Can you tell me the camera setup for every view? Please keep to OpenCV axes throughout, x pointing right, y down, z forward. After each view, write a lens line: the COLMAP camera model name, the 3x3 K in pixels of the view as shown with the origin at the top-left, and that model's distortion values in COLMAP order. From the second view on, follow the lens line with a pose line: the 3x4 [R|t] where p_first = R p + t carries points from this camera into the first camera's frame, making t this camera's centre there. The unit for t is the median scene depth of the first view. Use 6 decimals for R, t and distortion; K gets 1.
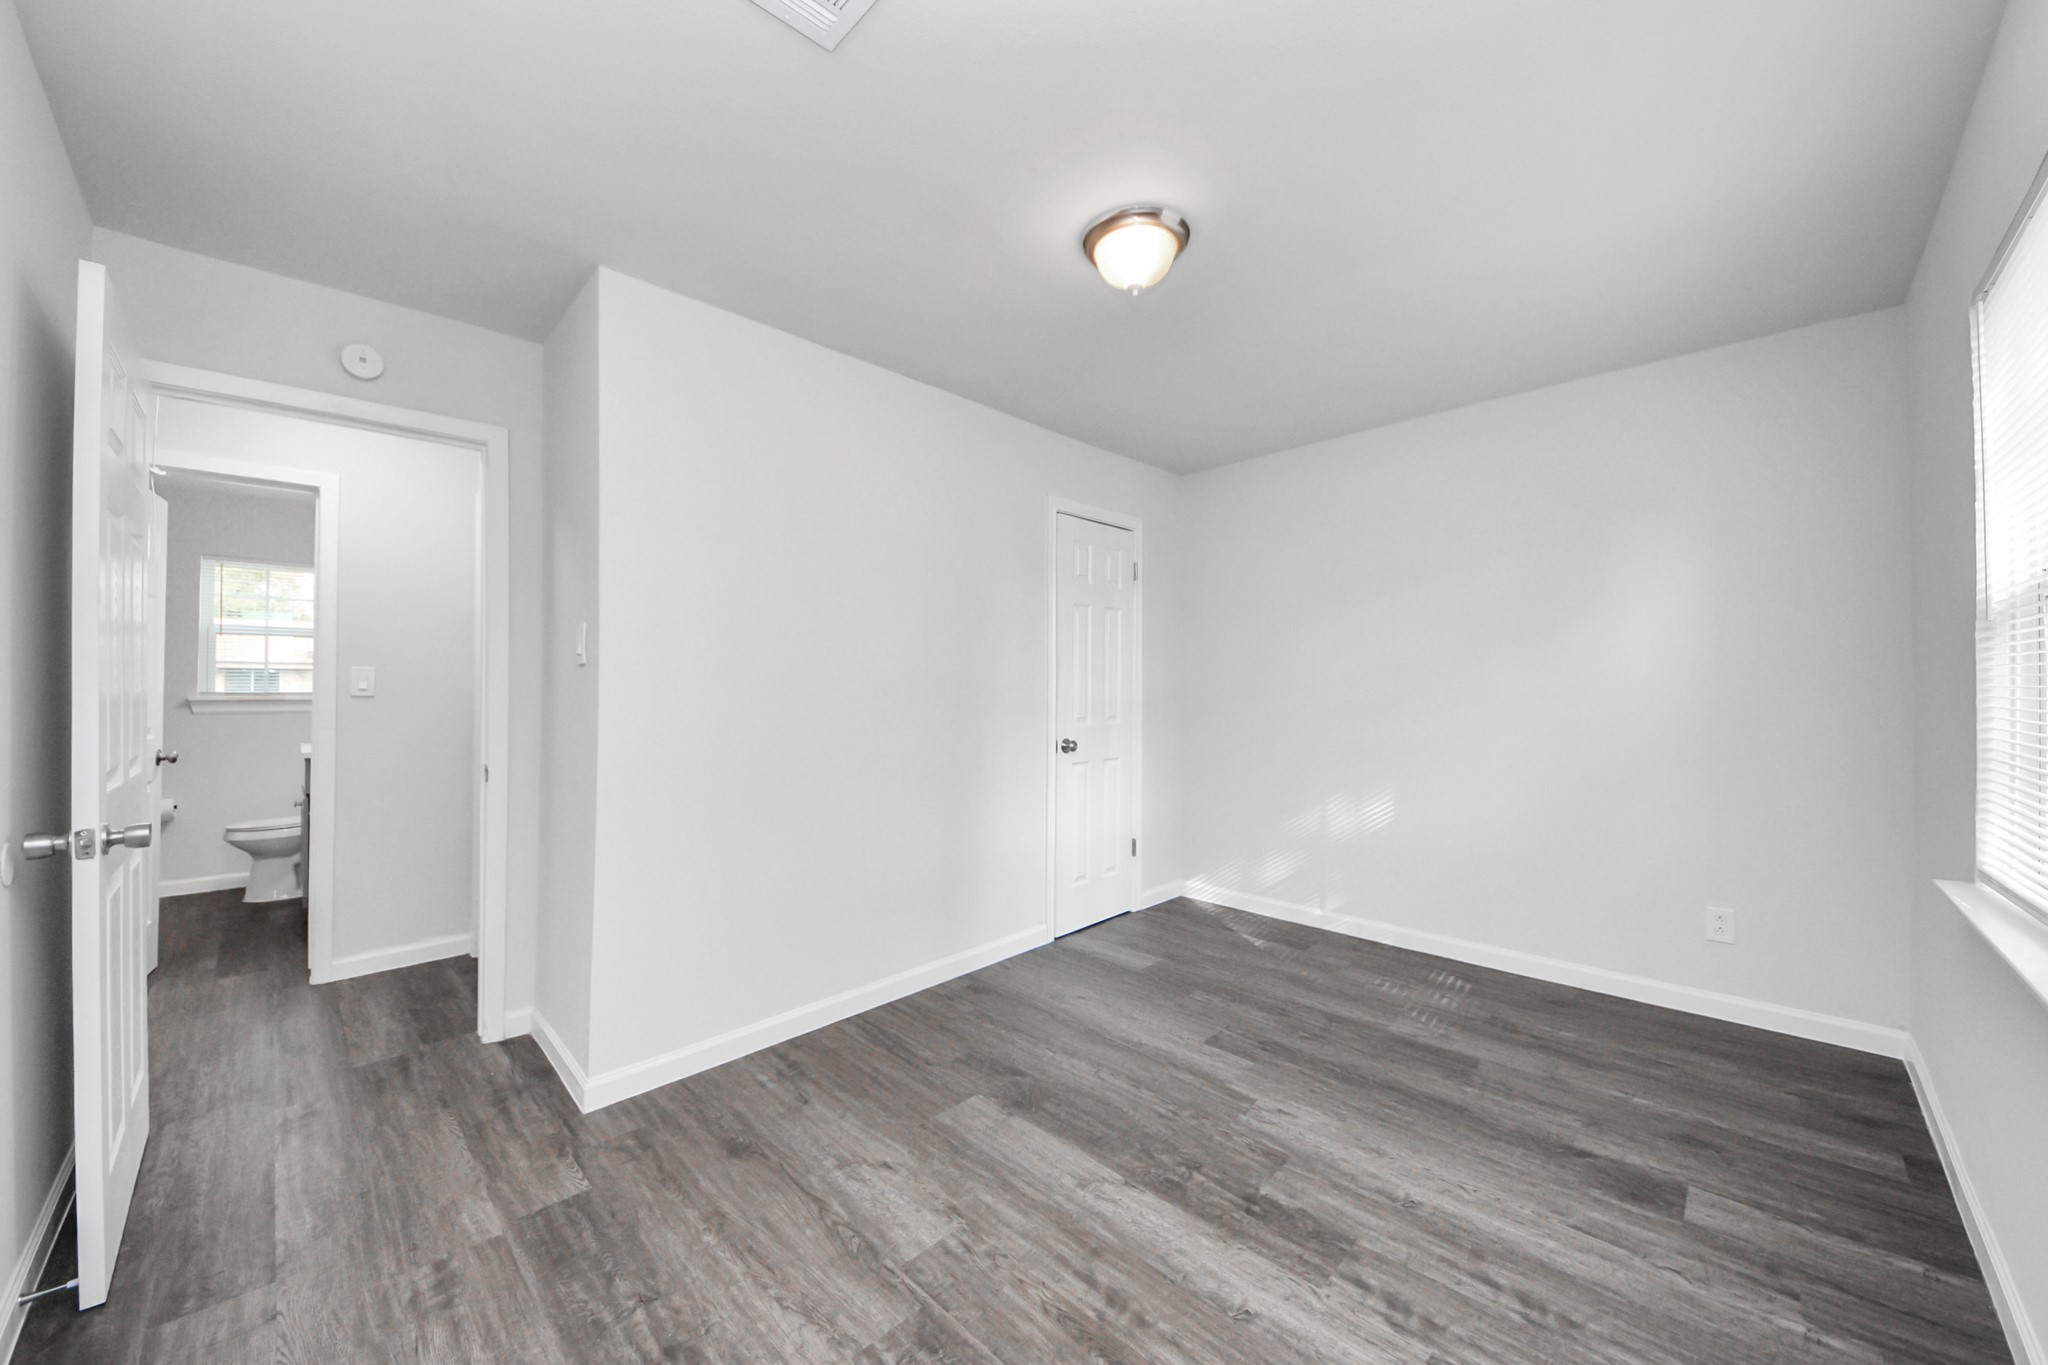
lens RADIAL K [[731.6, 0, 1021.7], [0, 731.6, 679.0], [0, 0, 1]] dist [0.028863, -0.019766]
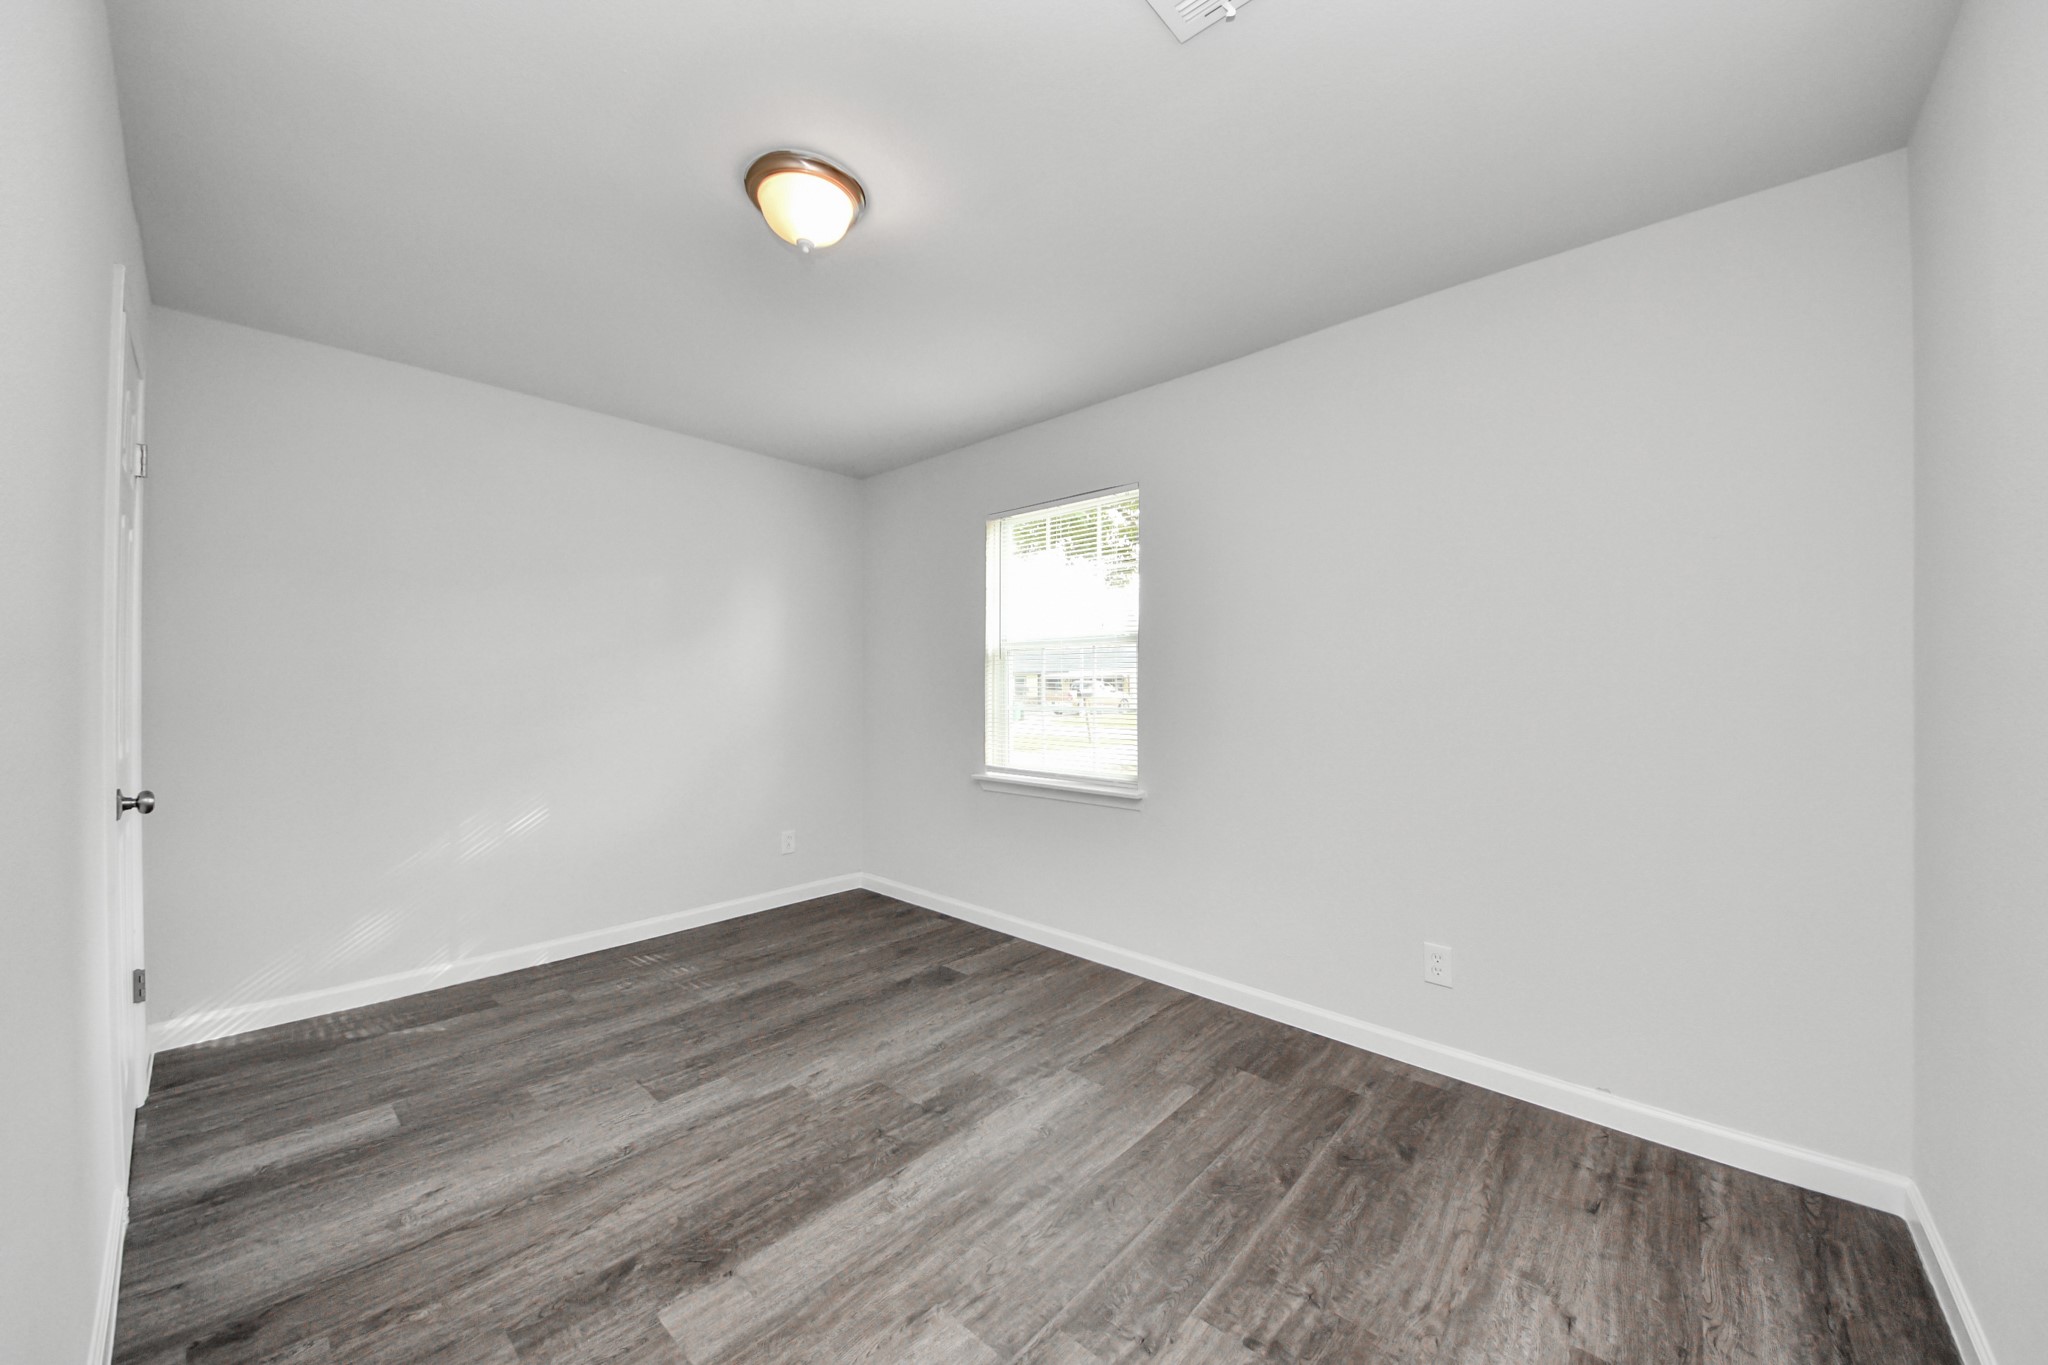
lens RADIAL K [[731.6, 0, 1021.7], [0, 731.6, 679.0], [0, 0, 1]] dist [0.028863, -0.019766]
pose [[-0.028057, 0.012581, 0.999527, -0.749289], [-0.012881, 0.999833, -0.012947, 0.017307], [-0.999523, -0.013238, -0.027890, 0.743917]]
